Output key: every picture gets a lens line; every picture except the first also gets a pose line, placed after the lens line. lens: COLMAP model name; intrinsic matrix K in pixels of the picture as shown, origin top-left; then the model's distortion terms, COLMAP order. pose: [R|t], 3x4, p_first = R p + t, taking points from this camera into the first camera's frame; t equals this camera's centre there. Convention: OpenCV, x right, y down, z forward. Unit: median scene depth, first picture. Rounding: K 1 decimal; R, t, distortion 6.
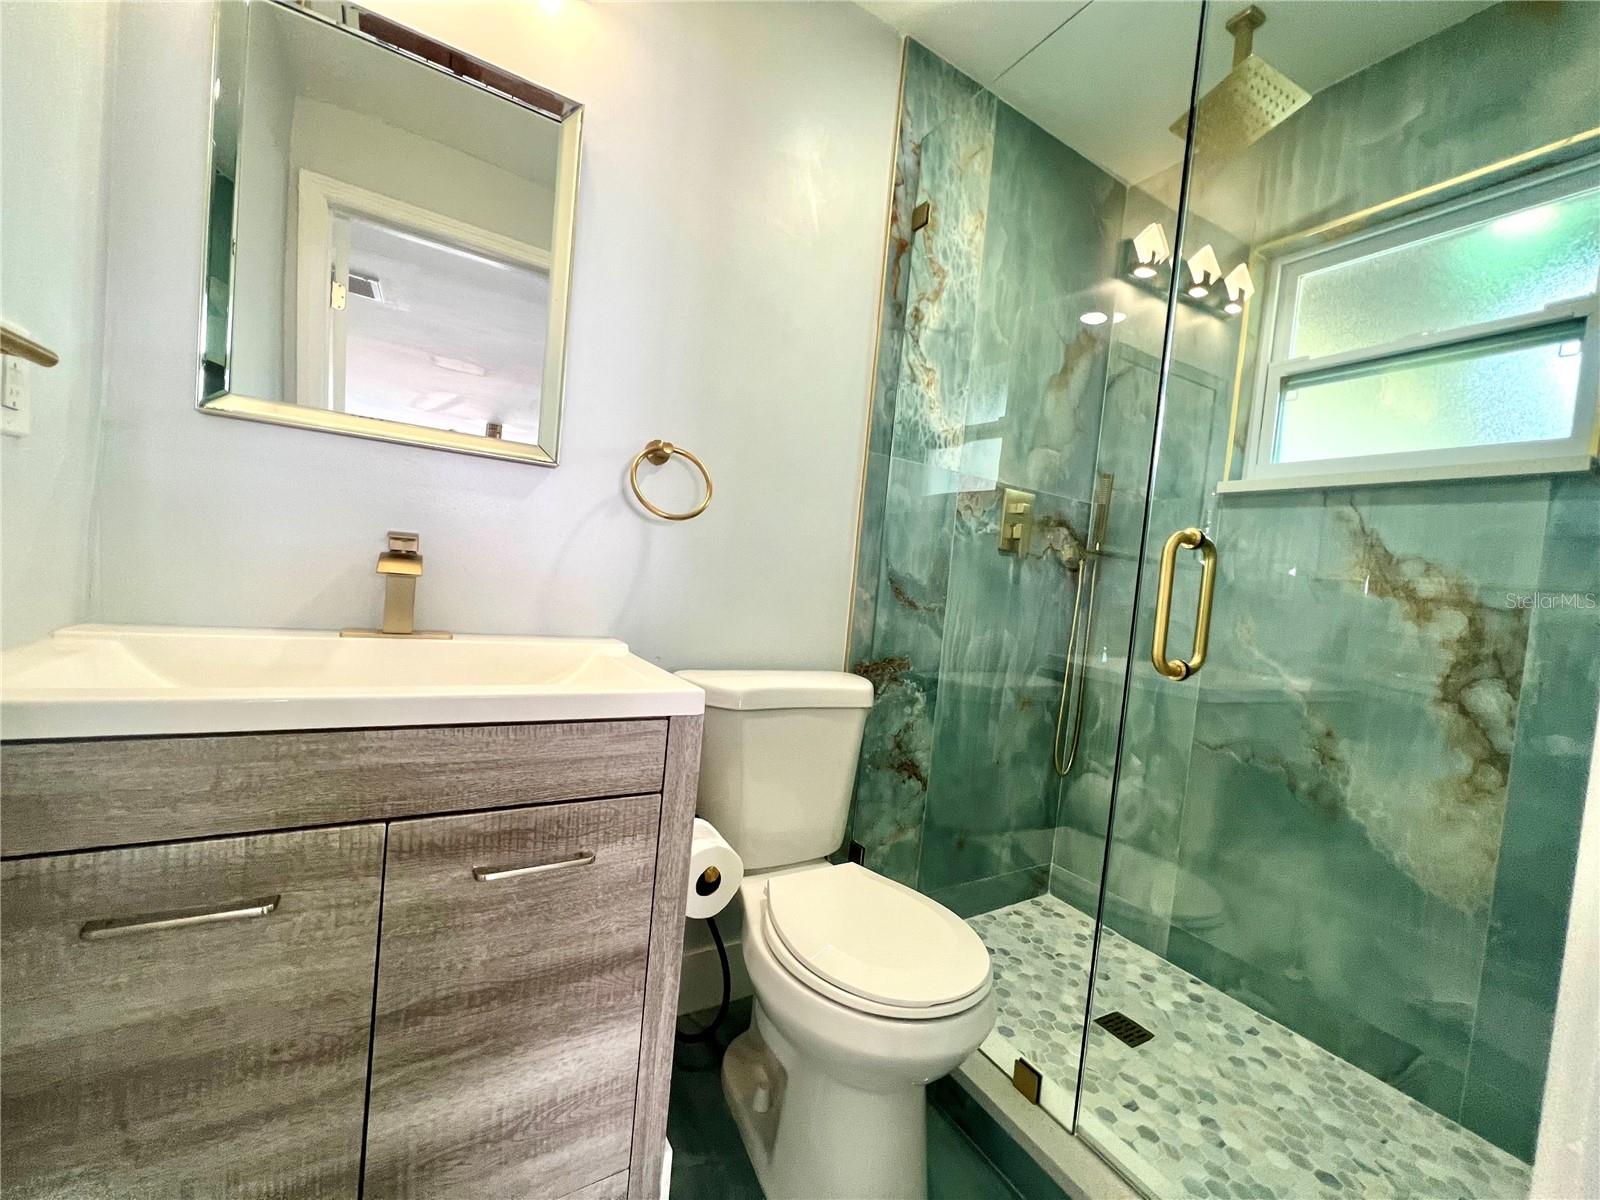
lens RADIAL K [[640.9, 0, 797.8], [0, 640.9, 598.6], [0, 0, 1]] dist [-0.000361, 0.000447]
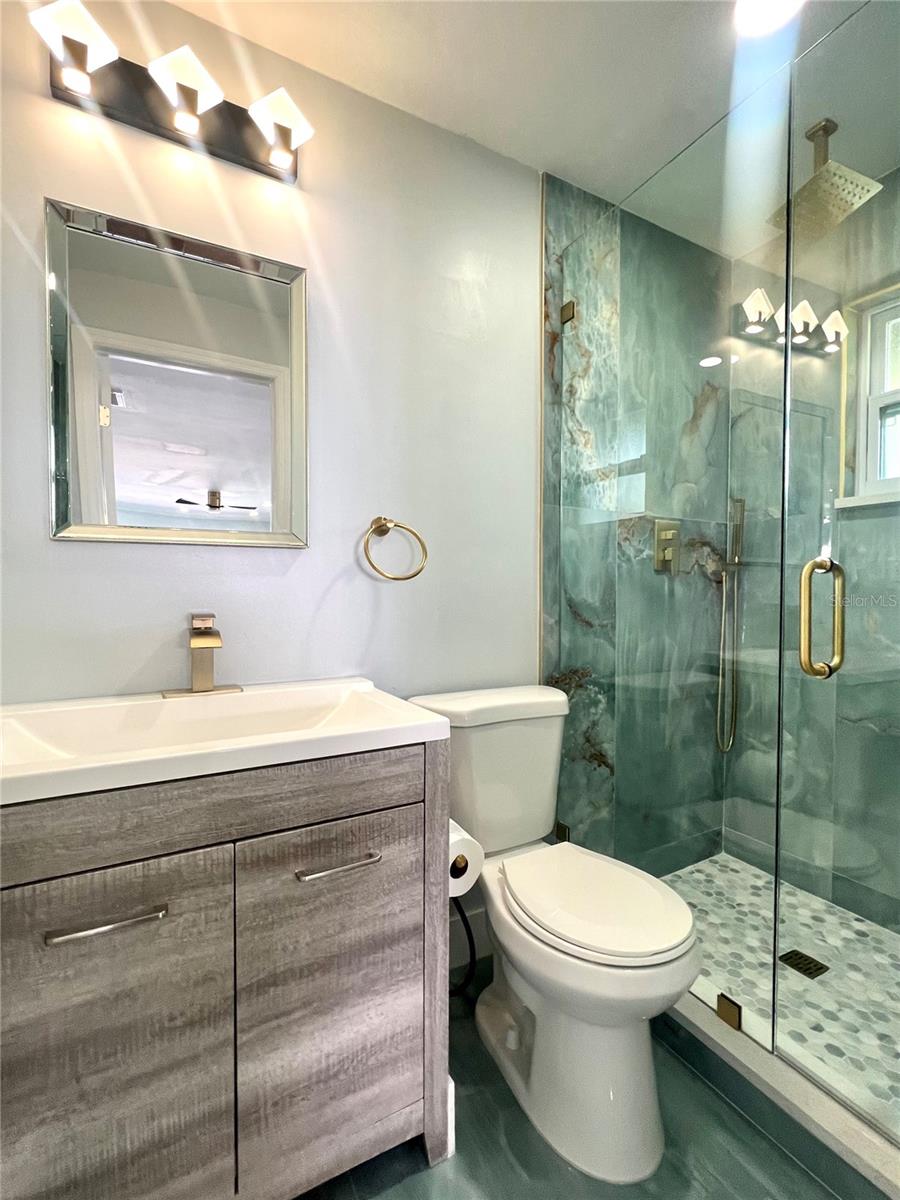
lens RADIAL K [[549.3, 0, 442.3], [0, 549.3, 599.0], [0, 0, 1]] dist [-0.002216, 0.000691]
pose [[0.994993, -0.089734, -0.044007, -0.057015], [0.088936, 0.995841, -0.019775, -0.048934], [0.045599, 0.015762, 0.998835, -0.067821]]
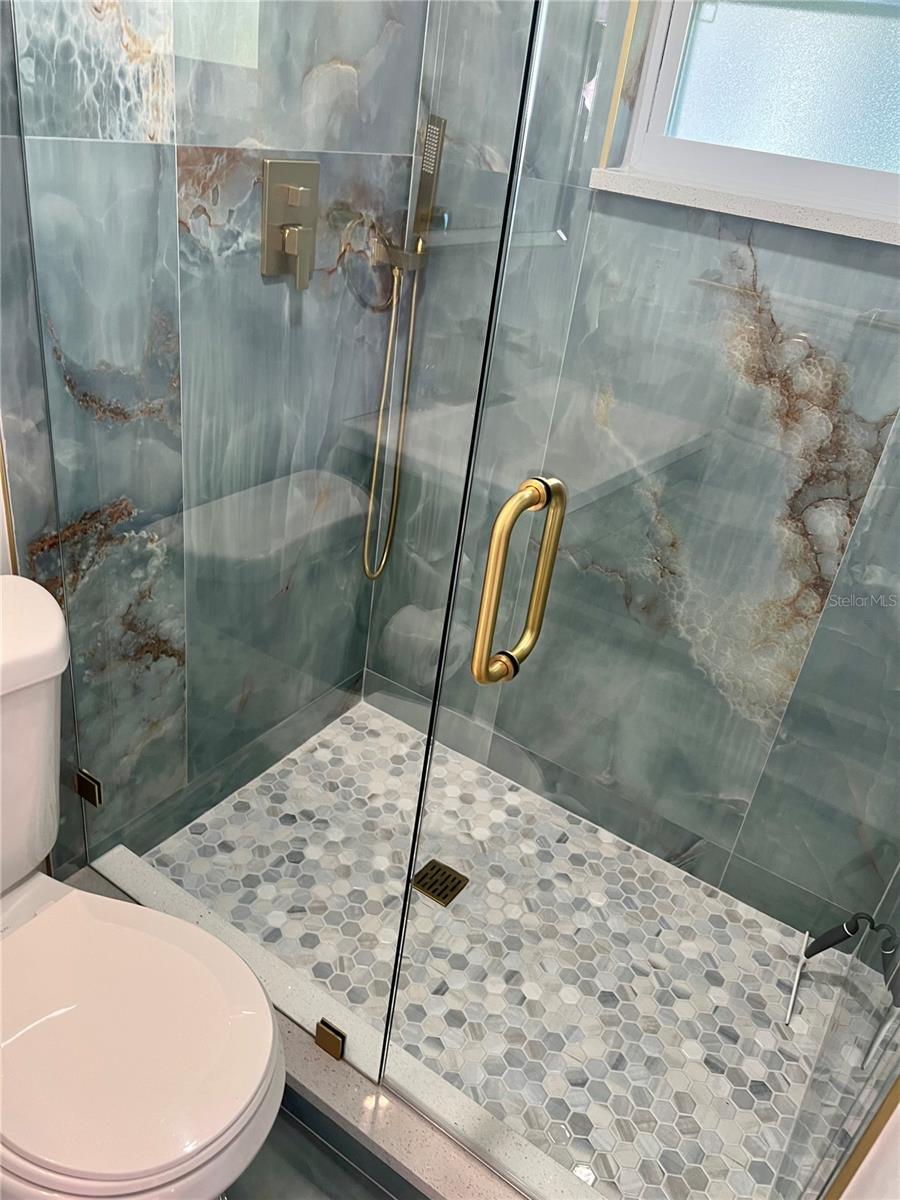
lens RADIAL K [[915.0, 0, 450.0], [0, 915.0, 600.0], [0, 0, 1]] dist [0.057038, -0.076410]
pose [[0.901423, -0.195228, 0.386422, 0.111967], [-0.024119, 0.868525, 0.495059, -0.305236], [-0.432266, -0.455578, 0.778200, 0.188490]]
